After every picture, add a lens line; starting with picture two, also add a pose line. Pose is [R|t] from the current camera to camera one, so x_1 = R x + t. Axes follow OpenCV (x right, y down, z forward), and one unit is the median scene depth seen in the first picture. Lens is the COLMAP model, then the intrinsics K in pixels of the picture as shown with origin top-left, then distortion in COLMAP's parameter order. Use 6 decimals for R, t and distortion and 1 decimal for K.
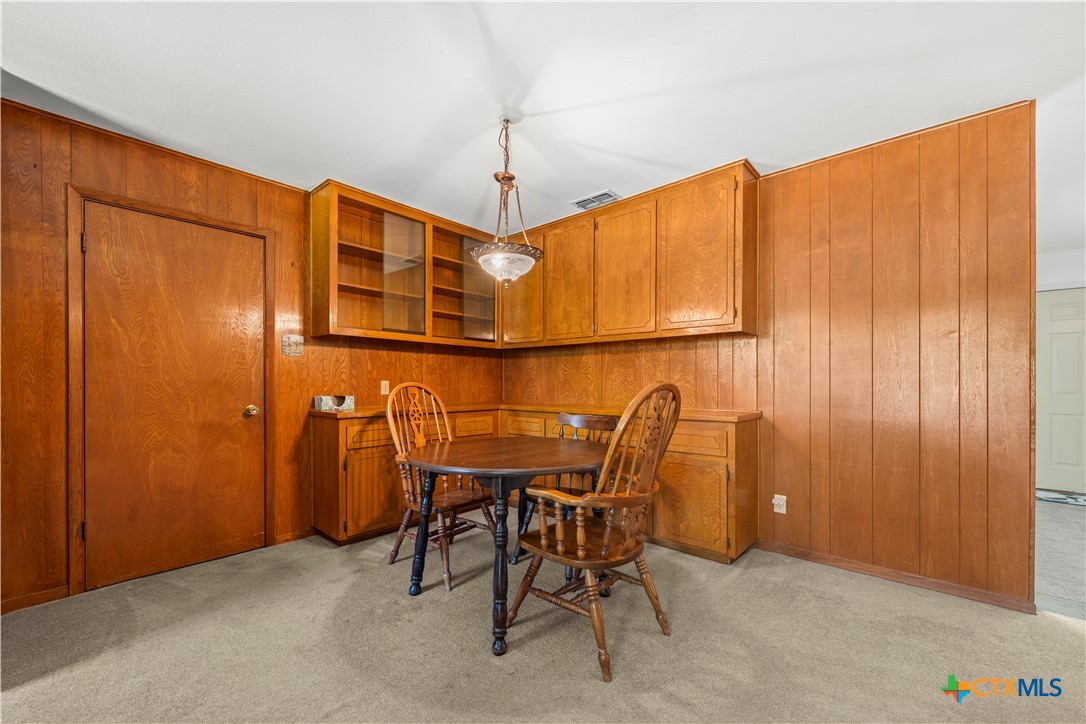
lens RADIAL K [[433.9, 0, 551.2], [0, 433.9, 385.0], [0, 0, 1]] dist [-0.001483, 0.000087]
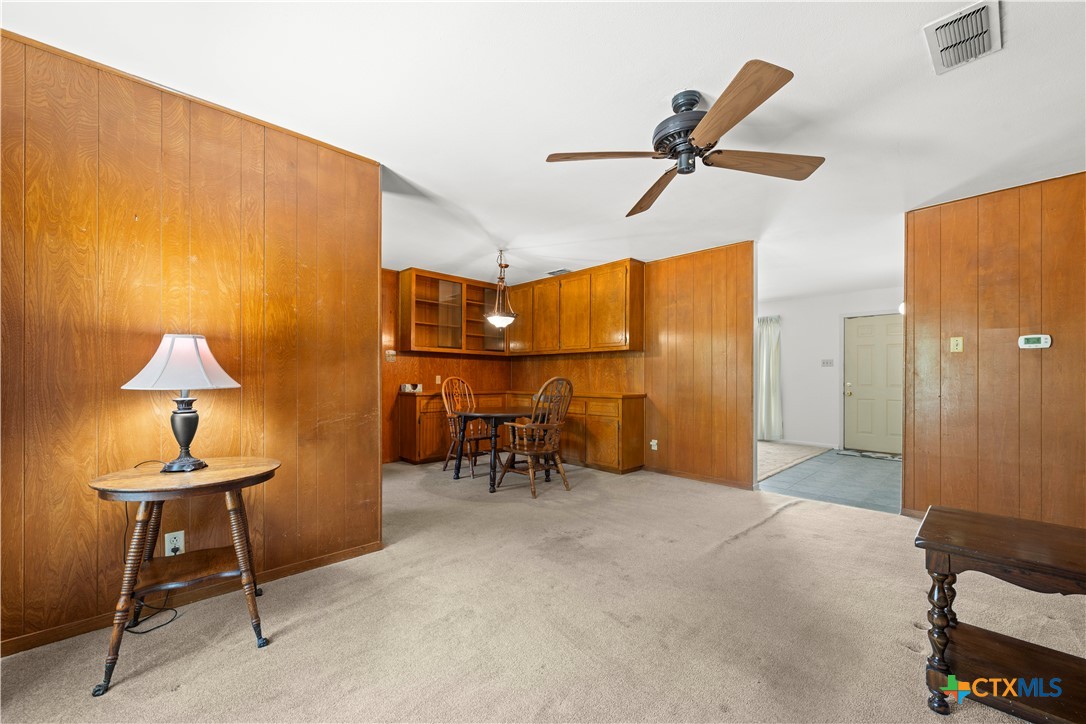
lens RADIAL K [[433.9, 0, 551.1], [0, 433.9, 376.5], [0, 0, 1]] dist [-0.001483, 0.000087]
pose [[0.997027, 0.003408, -0.076982, 0.231292], [-0.004012, 0.999962, -0.007688, 0.006119], [0.076953, 0.007974, 0.997003, -0.811268]]
